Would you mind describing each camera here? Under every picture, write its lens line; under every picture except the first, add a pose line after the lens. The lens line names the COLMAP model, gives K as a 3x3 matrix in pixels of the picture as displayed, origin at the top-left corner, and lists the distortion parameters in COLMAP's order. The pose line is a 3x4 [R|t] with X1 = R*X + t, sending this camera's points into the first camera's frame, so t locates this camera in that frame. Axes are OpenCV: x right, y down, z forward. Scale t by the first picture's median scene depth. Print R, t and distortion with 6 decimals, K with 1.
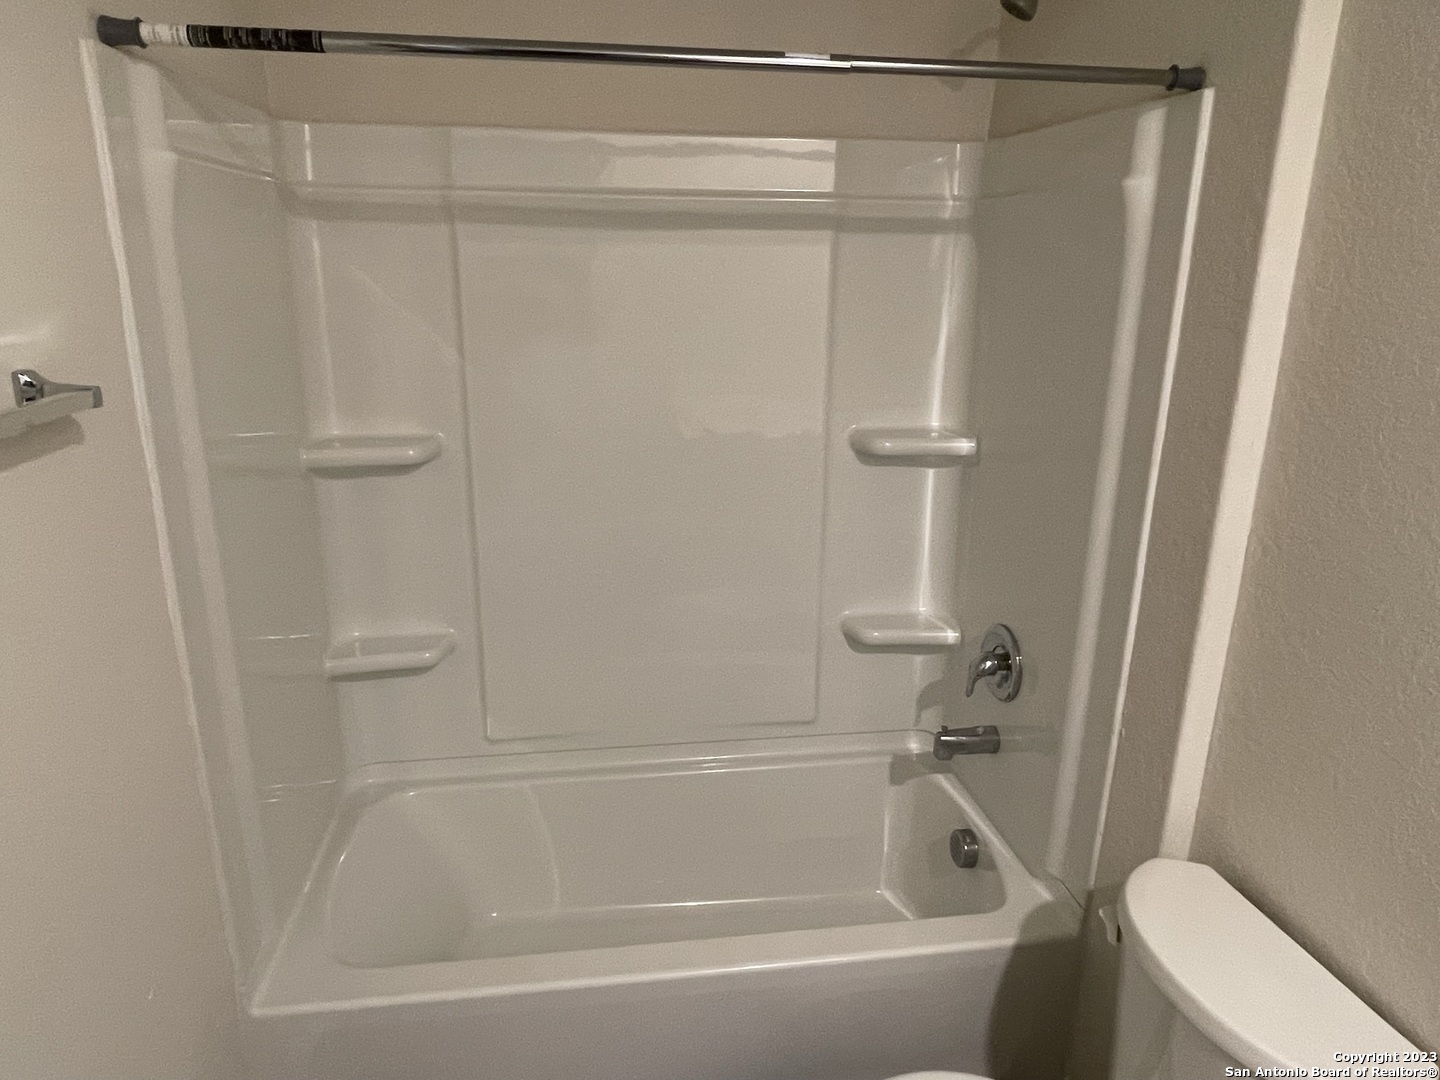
lens RADIAL K [[928.5, 0, 718.4], [0, 928.5, 537.6], [0, 0, 1]] dist [-0.004697, -0.004093]
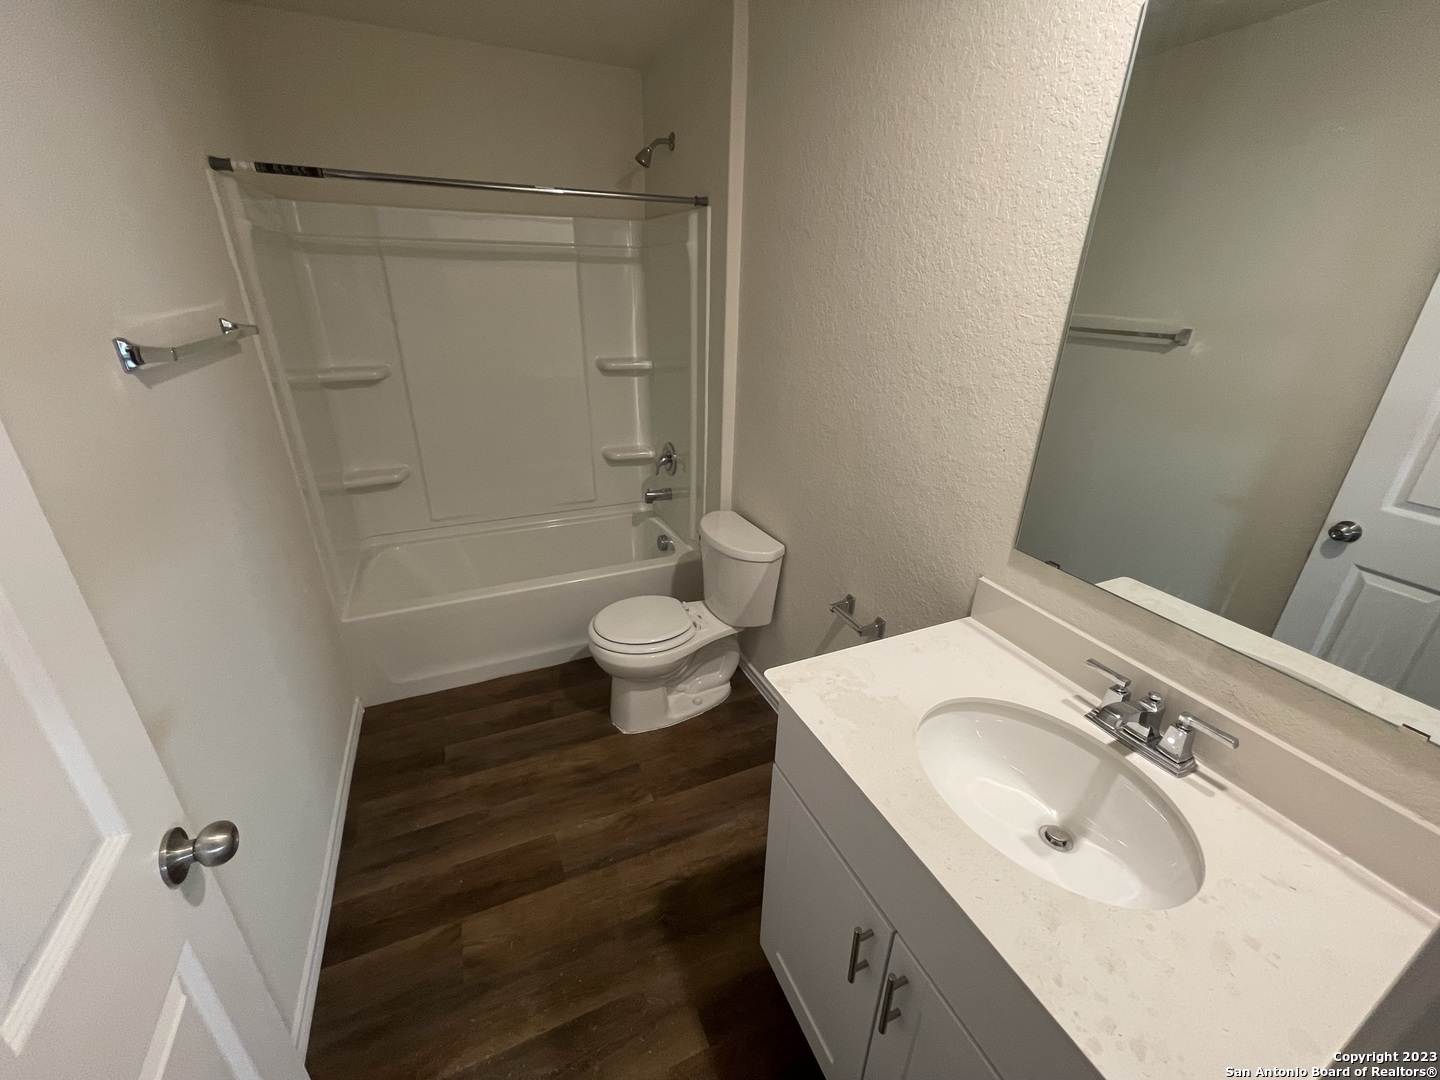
lens RADIAL K [[589.3, 0, 719.3], [0, 589.3, 542.9], [0, 0, 1]] dist [-0.002025, 0.000974]
pose [[0.963056, -0.104478, 0.248208, 0.036606], [0.071651, 0.987863, 0.137813, 0.146797], [-0.259594, -0.114937, 0.958854, -0.466127]]
